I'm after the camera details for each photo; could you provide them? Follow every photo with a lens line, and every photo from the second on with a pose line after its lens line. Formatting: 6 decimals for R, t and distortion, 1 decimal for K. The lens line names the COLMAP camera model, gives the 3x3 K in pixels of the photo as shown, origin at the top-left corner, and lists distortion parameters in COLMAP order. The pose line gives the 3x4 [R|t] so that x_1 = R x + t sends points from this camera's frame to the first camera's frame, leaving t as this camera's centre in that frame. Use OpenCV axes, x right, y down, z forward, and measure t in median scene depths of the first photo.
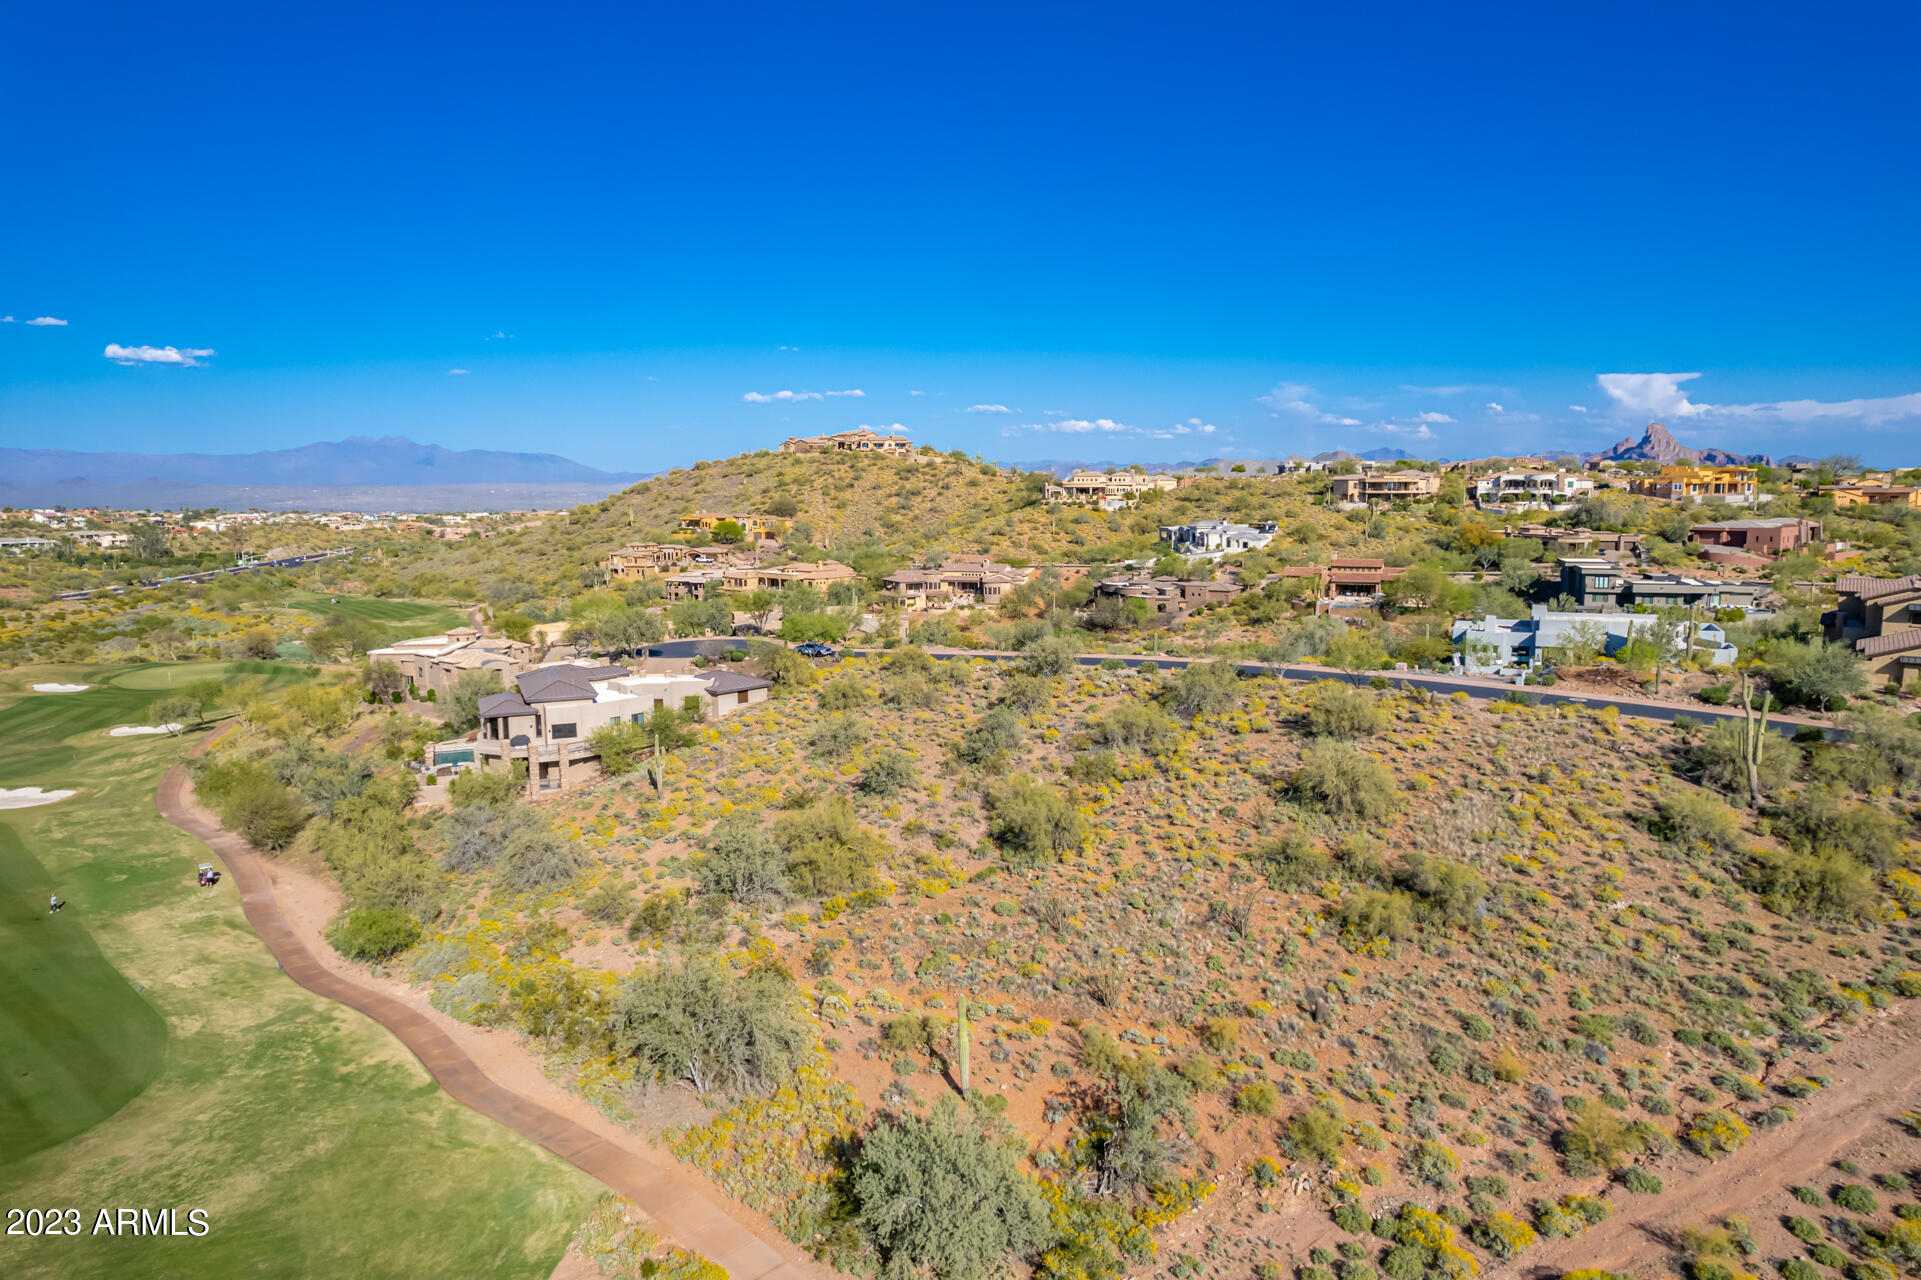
lens RADIAL K [[1223.1, 0, 965.2], [0, 1223.1, 651.4], [0, 0, 1]] dist [-0.066103, 0.058411]
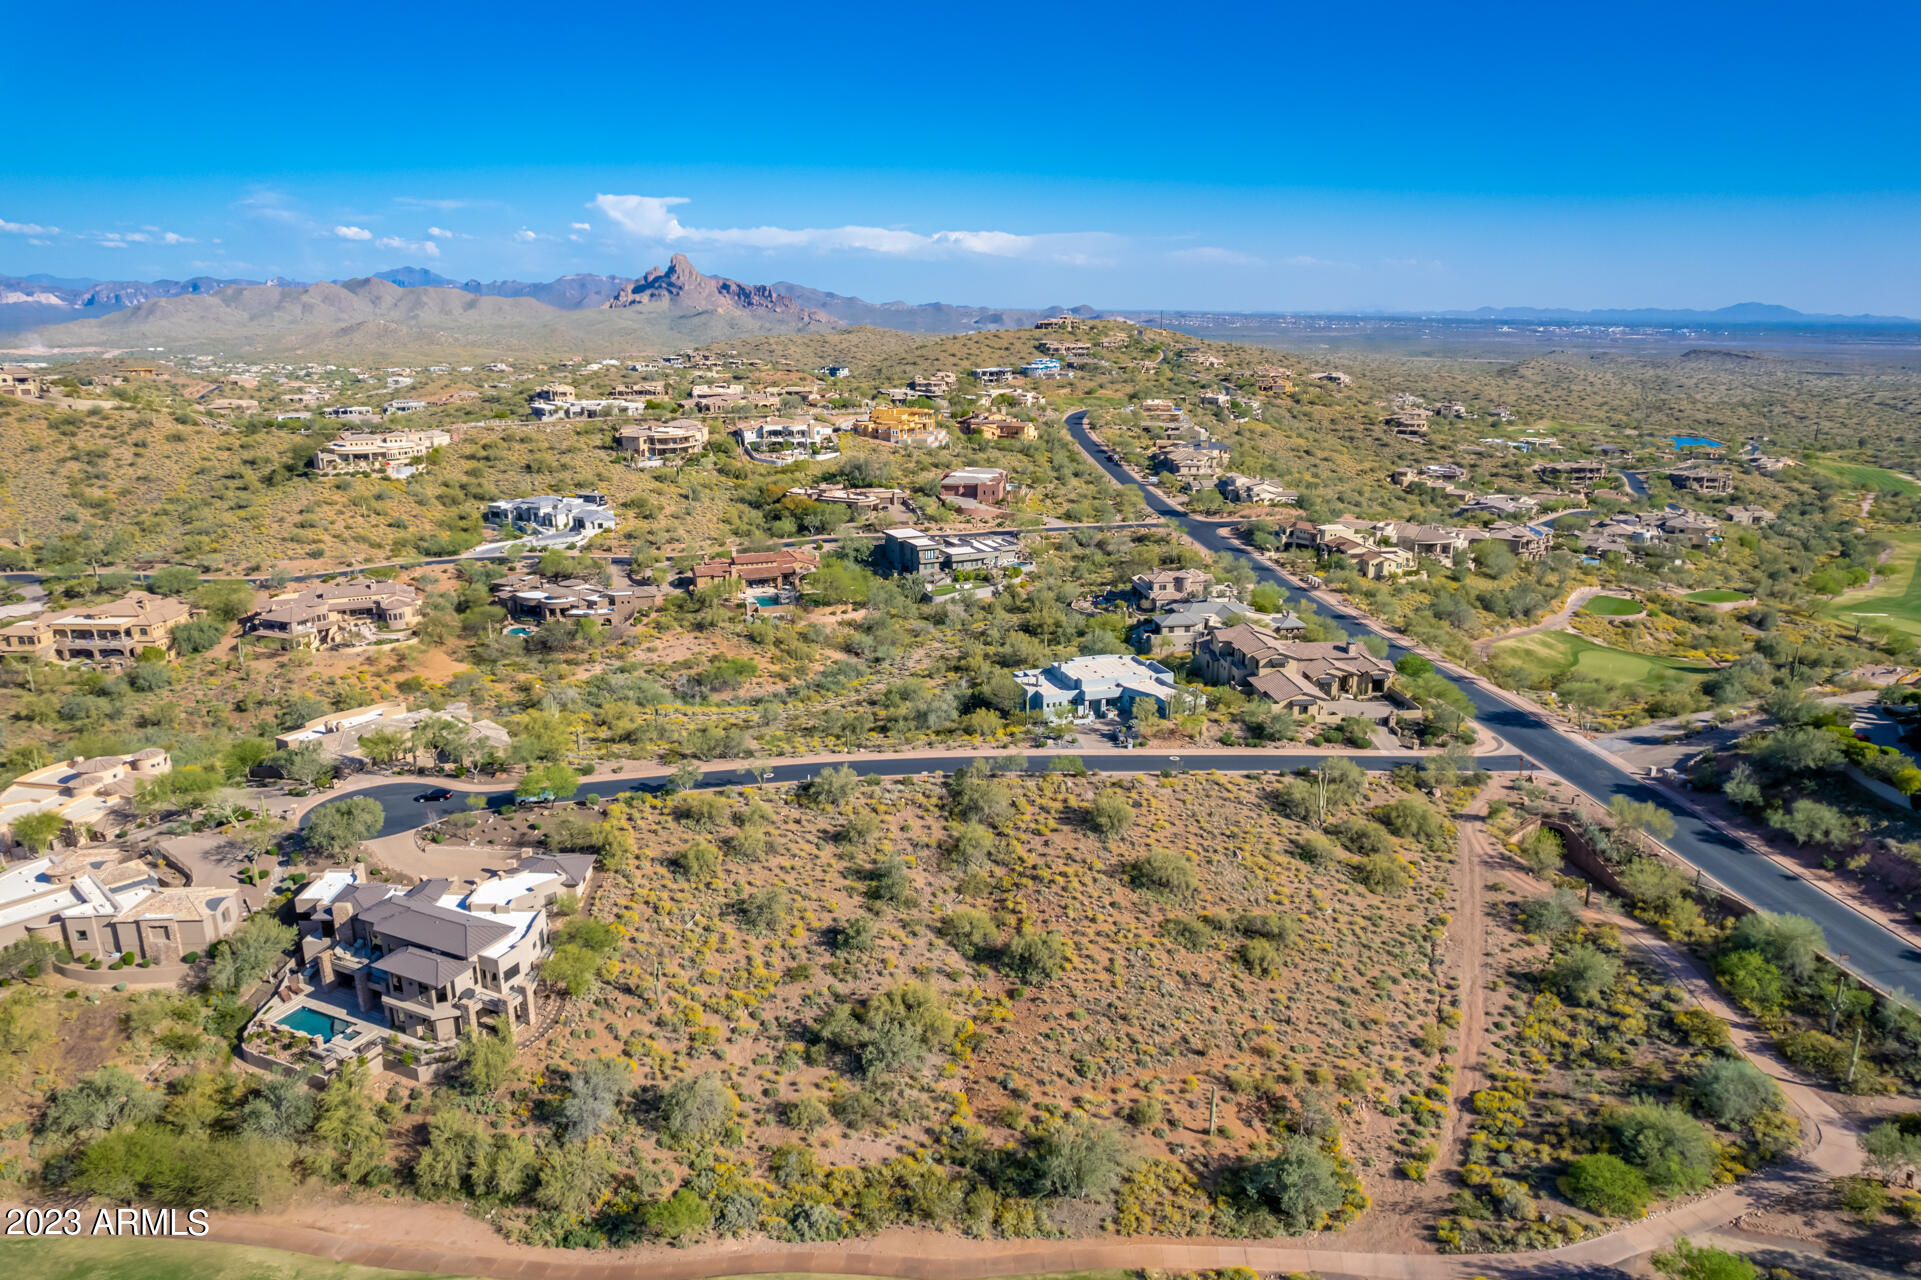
lens RADIAL K [[1223.1, 0, 970.1], [0, 1223.1, 642.3], [0, 0, 1]] dist [-0.066103, 0.058411]
pose [[0.729849, -0.177775, 0.660089, -0.666731], [0.085750, 0.981775, 0.169599, -0.360008], [-0.678209, -0.067179, 0.731792, -0.044819]]
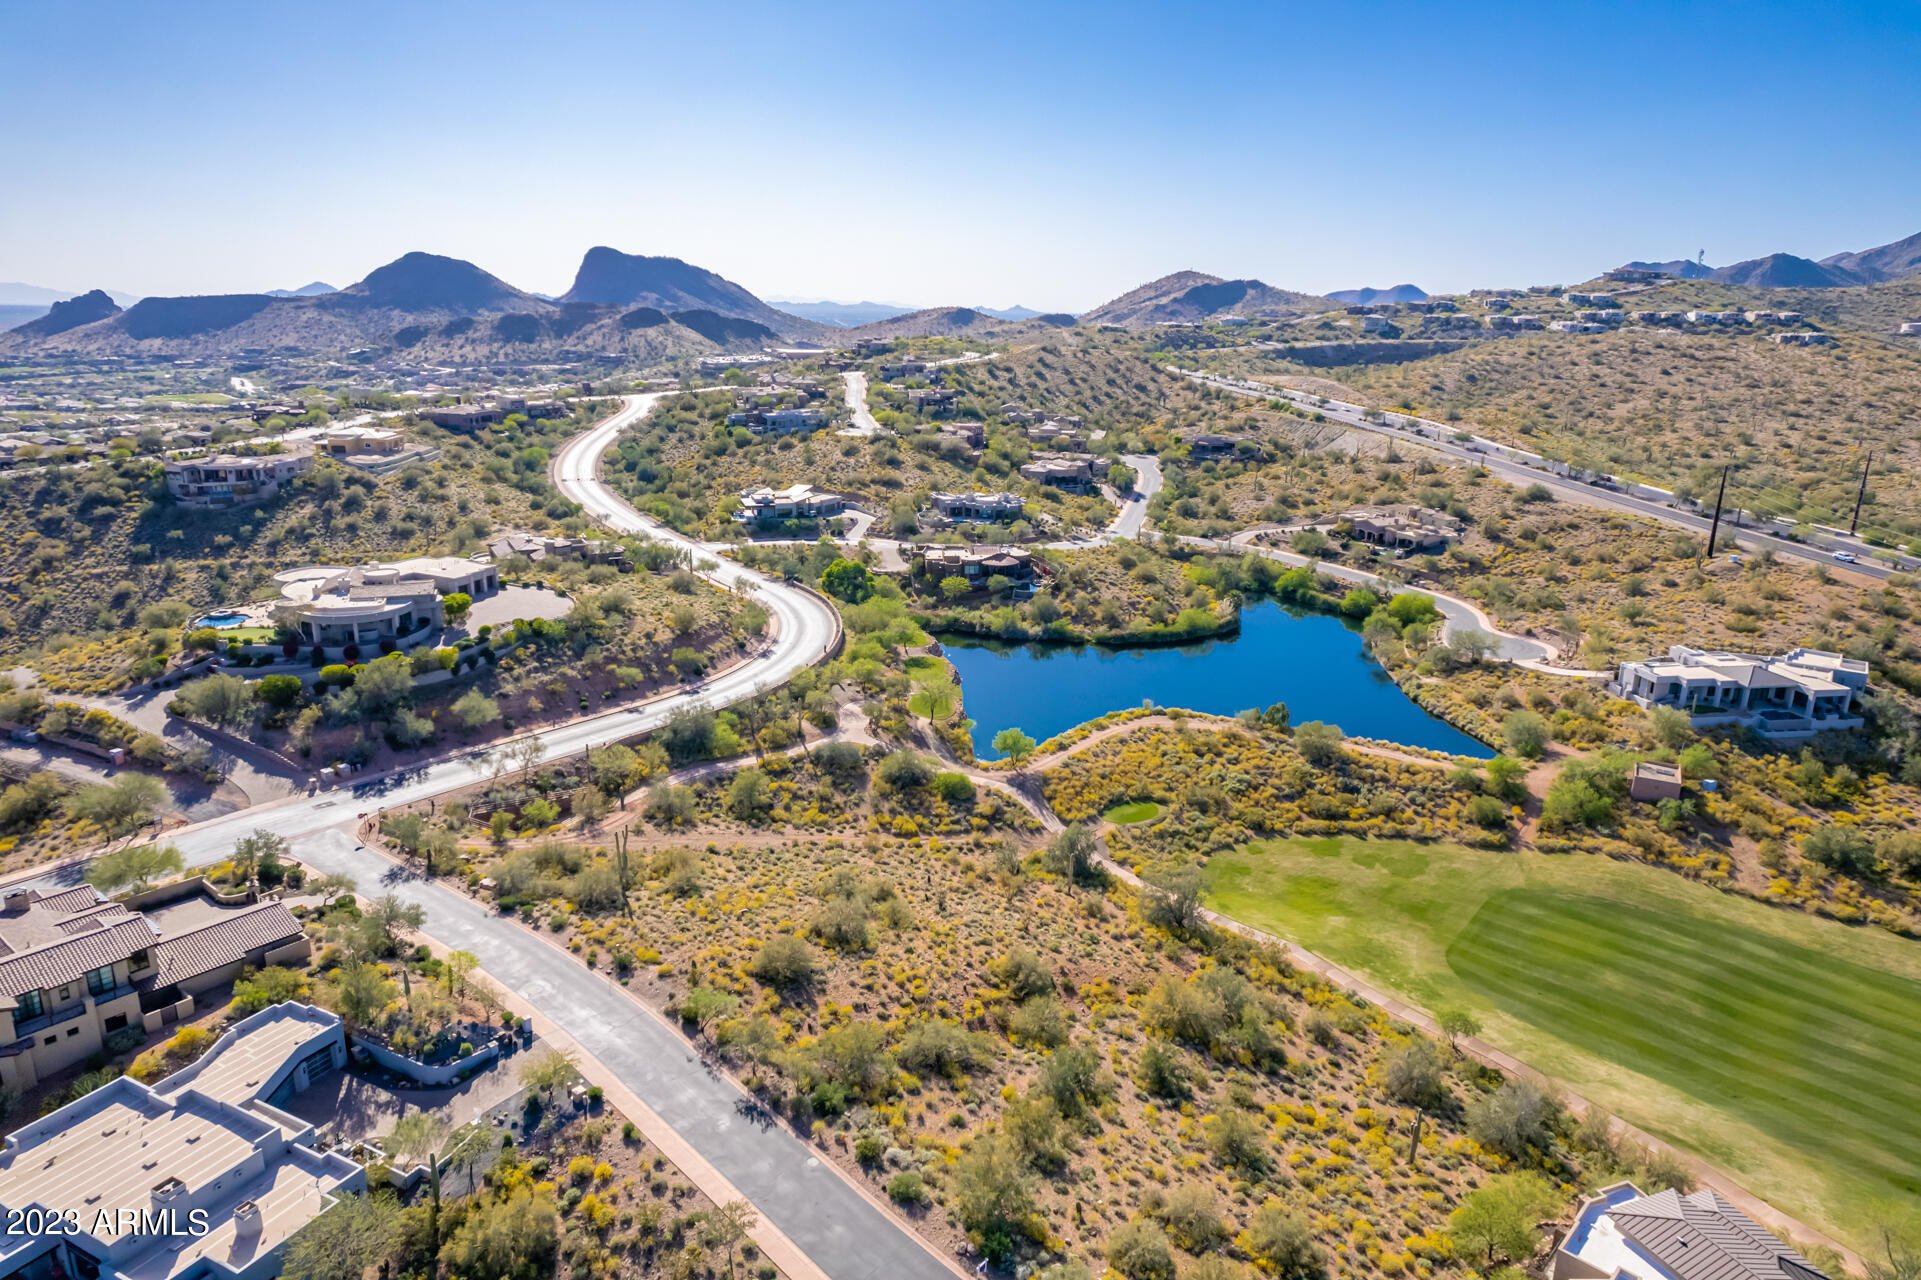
lens RADIAL K [[1223.1, 0, 970.3], [0, 1223.1, 632.9], [0, 0, 1]] dist [-0.066103, 0.058411]
pose [[-0.999313, -0.020521, 0.030852, 0.070479], [-0.006760, 0.919629, 0.392730, -0.574393], [-0.036432, 0.392252, -0.919136, 1.544281]]
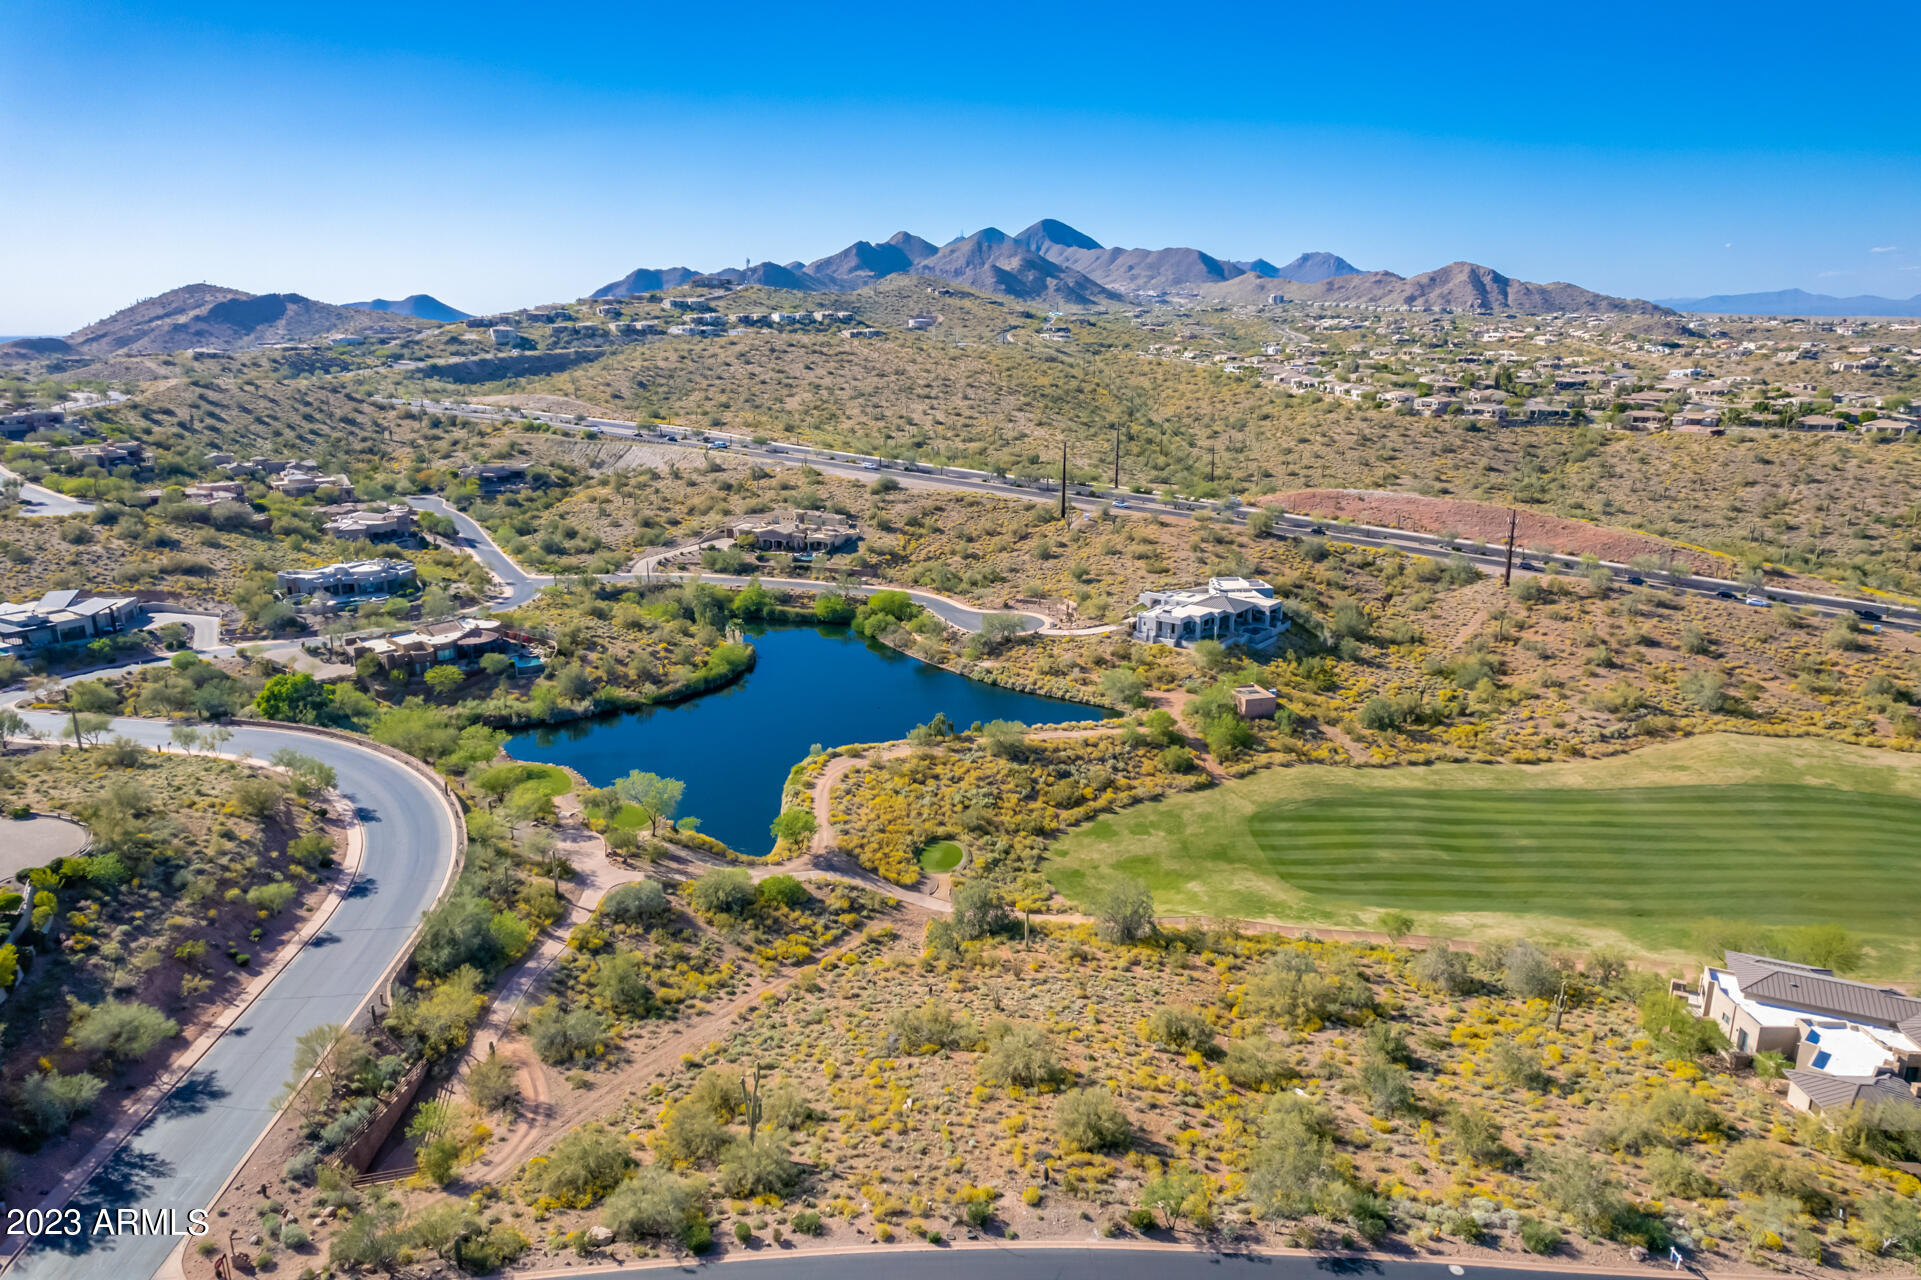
lens RADIAL K [[1223.1, 0, 967.0], [0, 1223.1, 650.1], [0, 0, 1]] dist [-0.066103, 0.058411]
pose [[-0.749089, 0.181325, -0.637171, 0.758021], [-0.084847, 0.927631, 0.363733, -0.530312], [0.657014, 0.326530, -0.679493, 1.156554]]
